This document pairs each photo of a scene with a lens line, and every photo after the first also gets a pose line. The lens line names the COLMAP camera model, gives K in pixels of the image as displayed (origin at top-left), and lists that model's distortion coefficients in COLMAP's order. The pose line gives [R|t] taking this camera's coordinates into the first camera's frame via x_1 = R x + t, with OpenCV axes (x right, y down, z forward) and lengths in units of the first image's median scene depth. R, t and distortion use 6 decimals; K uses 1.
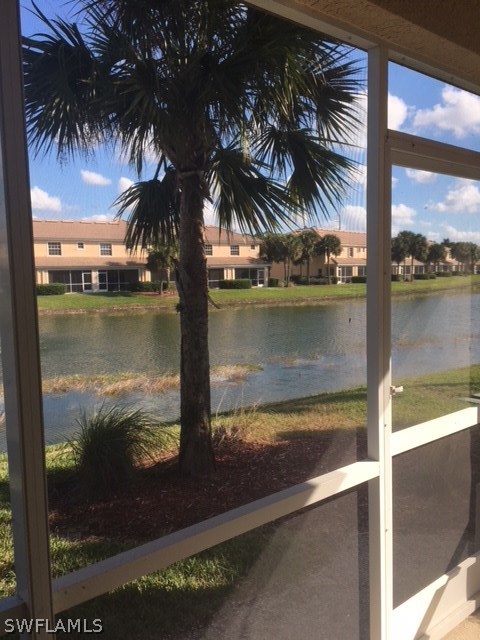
lens RADIAL K [[535.3, 0, 241.6], [0, 535.3, 320.6], [0, 0, 1]] dist [0.015190, -0.001676]
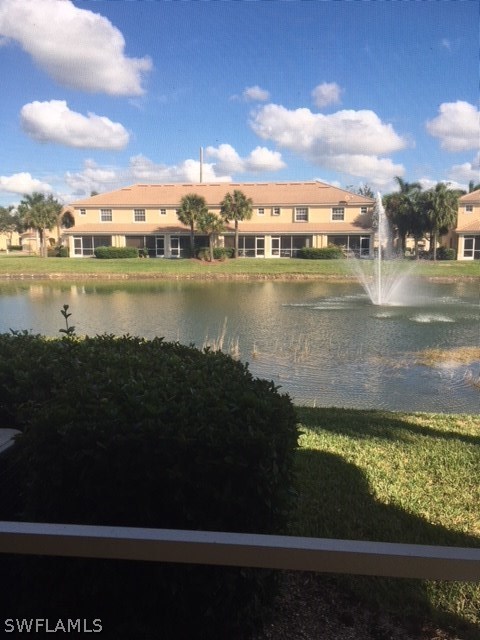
lens RADIAL K [[535.3, 0, 239.0], [0, 535.3, 317.4], [0, 0, 1]] dist [0.015190, -0.001676]
pose [[0.710533, 0.118390, -0.693632, 0.557029], [-0.076810, 0.992904, 0.090789, -0.042030], [0.699459, -0.011230, 0.714585, 0.361183]]
